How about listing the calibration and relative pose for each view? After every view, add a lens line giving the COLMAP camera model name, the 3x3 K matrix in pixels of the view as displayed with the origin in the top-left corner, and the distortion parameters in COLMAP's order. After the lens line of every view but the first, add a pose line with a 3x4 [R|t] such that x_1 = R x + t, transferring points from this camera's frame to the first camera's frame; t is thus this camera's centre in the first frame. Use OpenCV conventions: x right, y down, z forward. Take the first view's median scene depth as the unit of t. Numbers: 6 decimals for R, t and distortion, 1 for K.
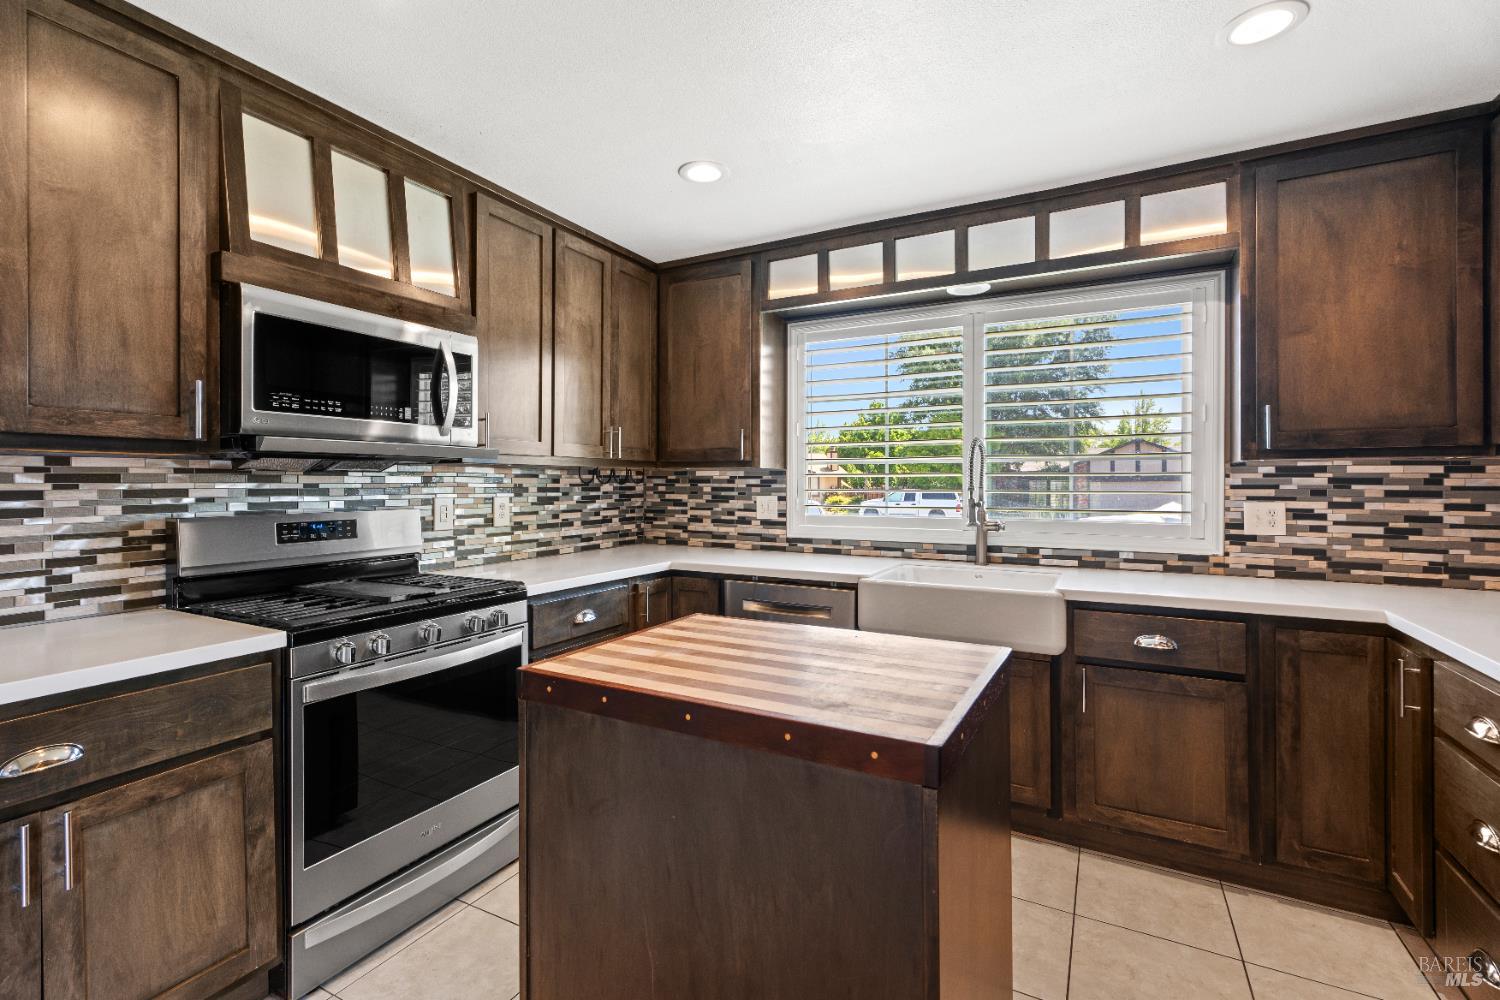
lens RADIAL K [[669.5, 0, 754.6], [0, 669.5, 484.6], [0, 0, 1]] dist [0.003676, 0.000132]
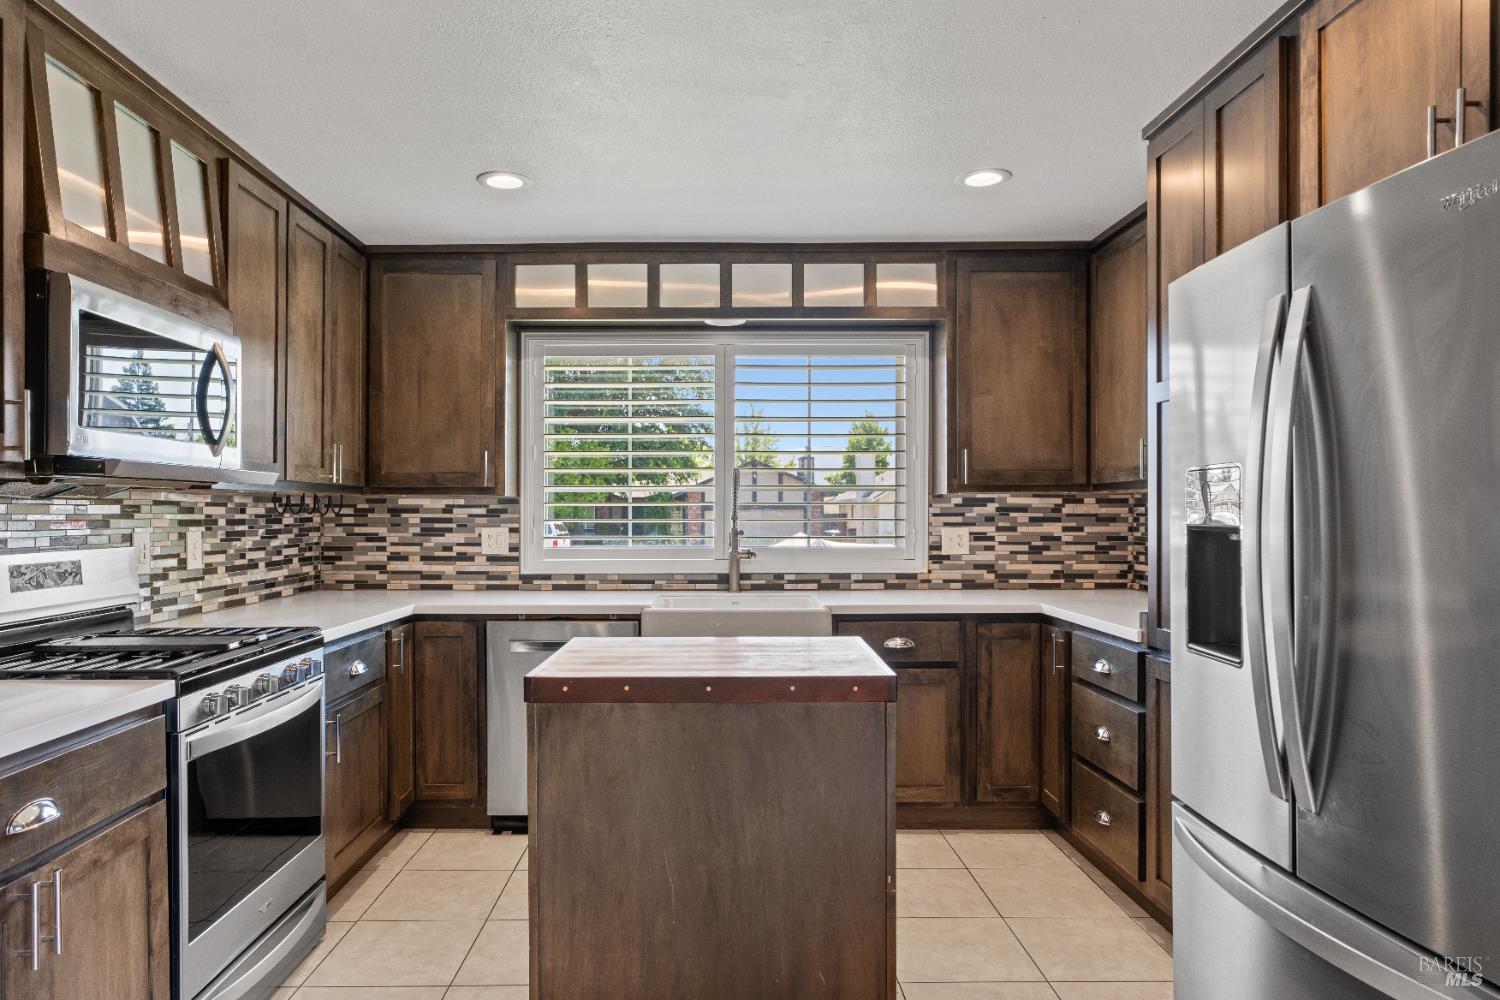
lens RADIAL K [[923.6, 0, 720.6], [0, 923.6, 527.7], [0, 0, 1]] dist [-0.025571, 0.009179]
pose [[0.879576, -0.010259, 0.475648, -0.416741], [0.003735, 0.999886, 0.014659, 0.000927], [-0.475744, -0.011117, 0.879513, -0.271031]]
